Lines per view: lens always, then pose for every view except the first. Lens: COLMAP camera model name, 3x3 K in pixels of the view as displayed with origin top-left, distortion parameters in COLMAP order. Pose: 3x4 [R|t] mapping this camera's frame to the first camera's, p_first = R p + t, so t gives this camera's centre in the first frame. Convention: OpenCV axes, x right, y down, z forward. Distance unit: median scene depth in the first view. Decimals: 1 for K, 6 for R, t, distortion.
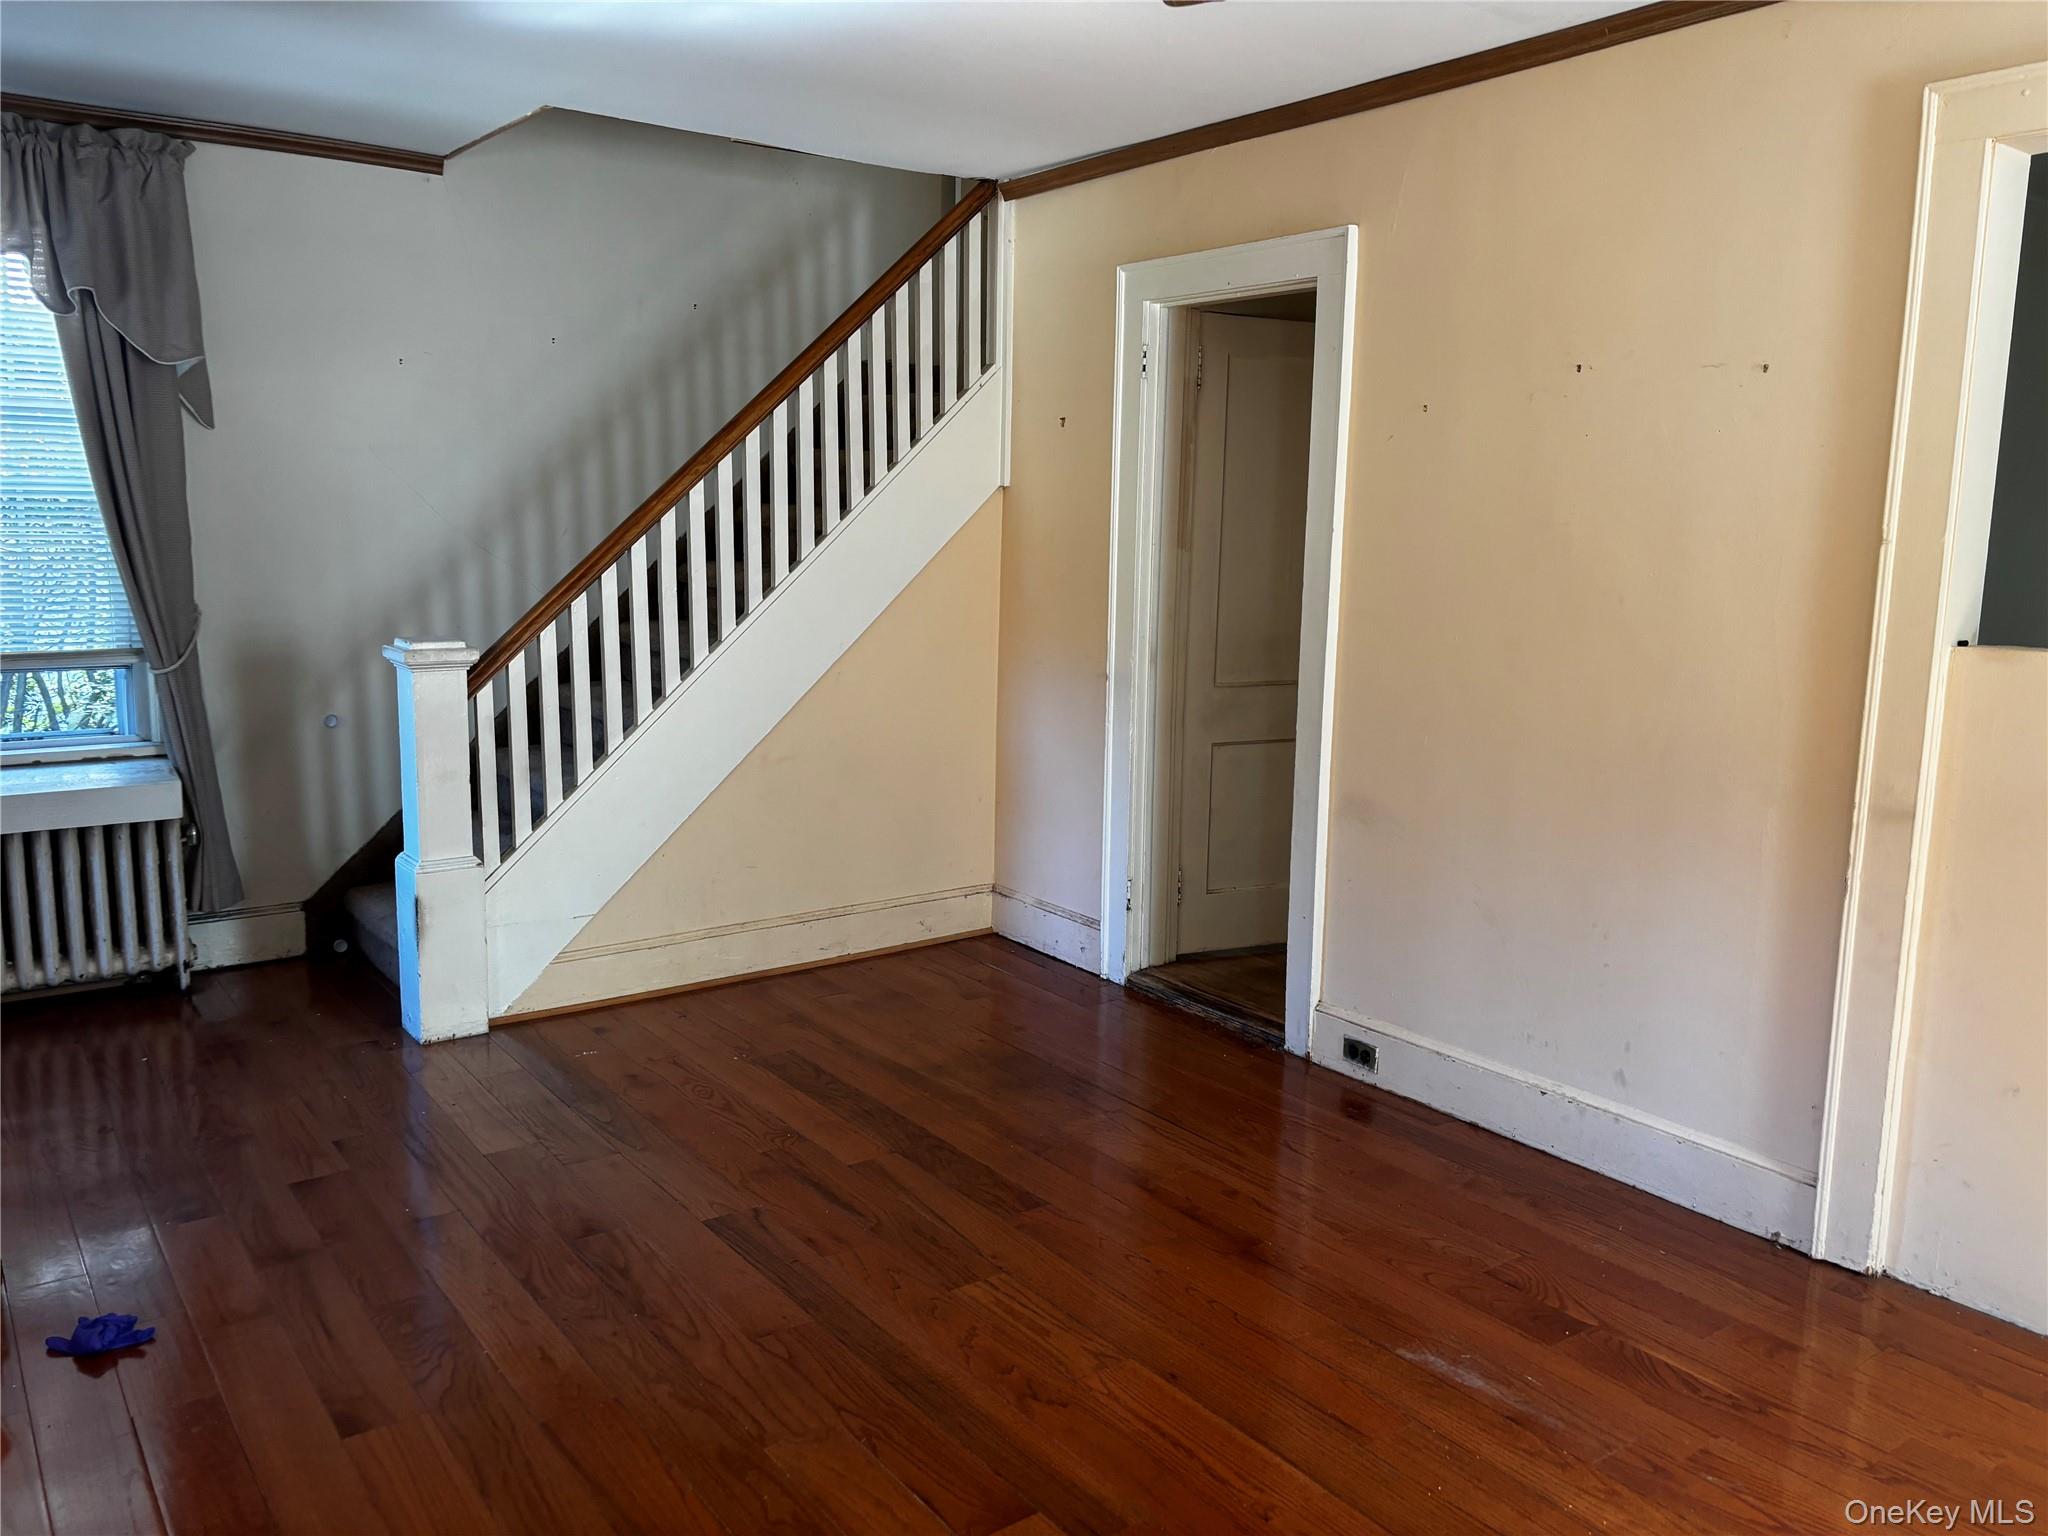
lens RADIAL K [[1531.1, 0, 1030.2], [0, 1531.1, 760.2], [0, 0, 1]] dist [0.044477, -0.047409]
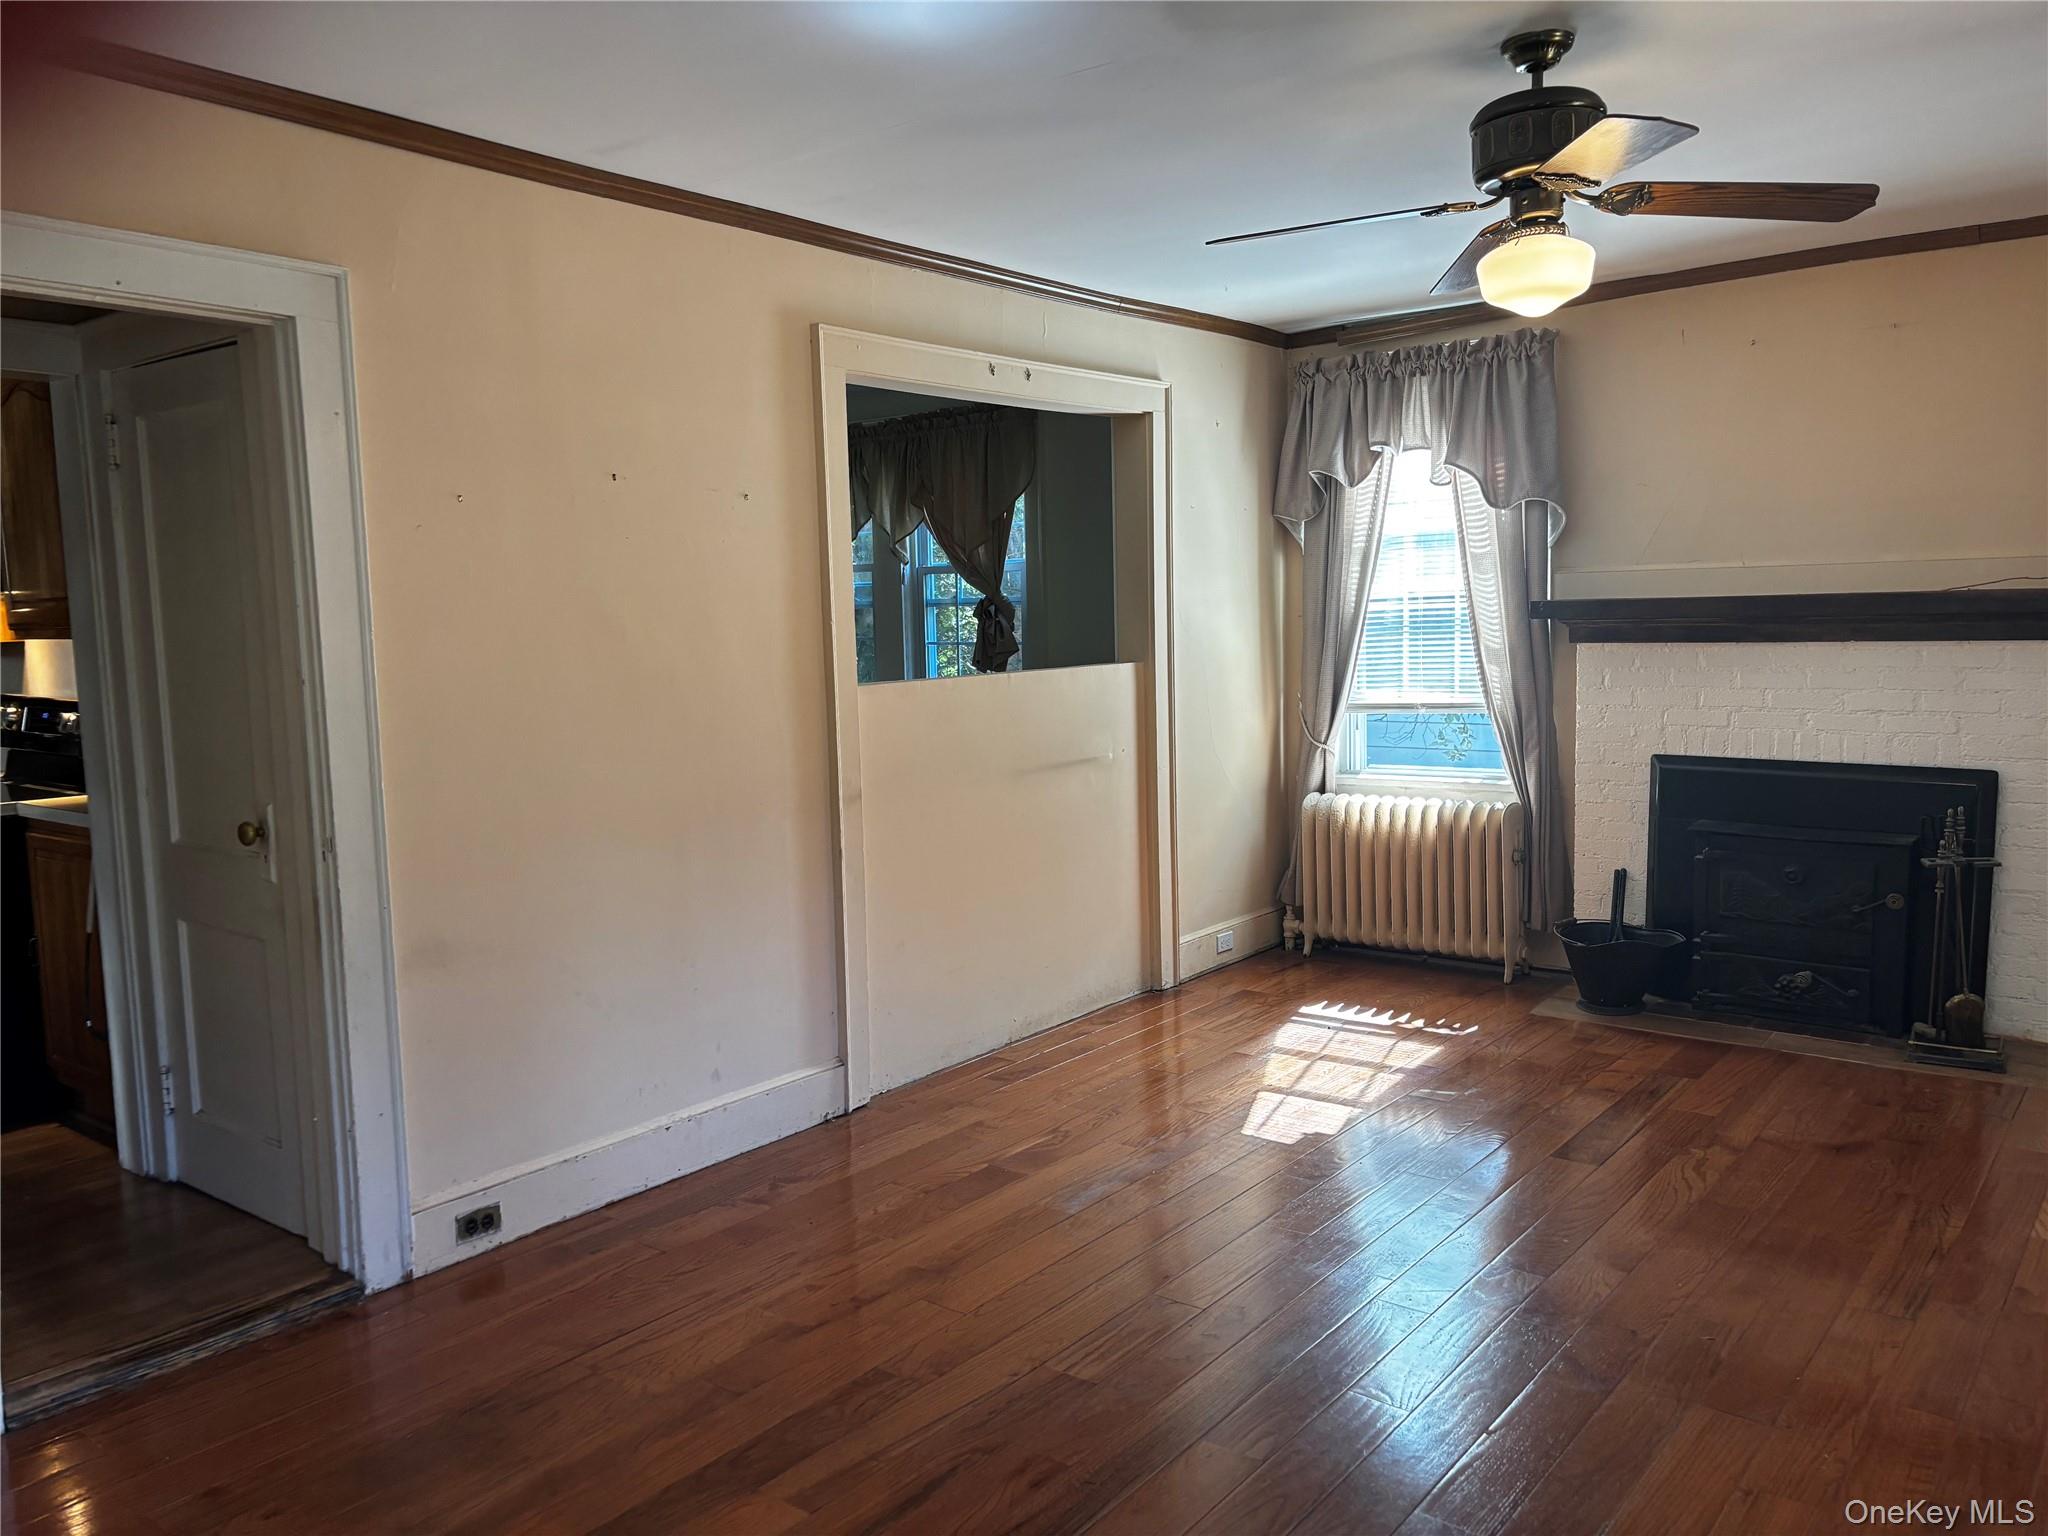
lens RADIAL K [[1531.1, 0, 1030.2], [0, 1531.1, 760.2], [0, 0, 1]] dist [0.044477, -0.047409]
pose [[-0.251099, -0.108361, 0.961877, -0.780863], [0.168369, 0.973677, 0.153643, -0.170699], [-0.953206, 0.200529, -0.226244, 0.964613]]
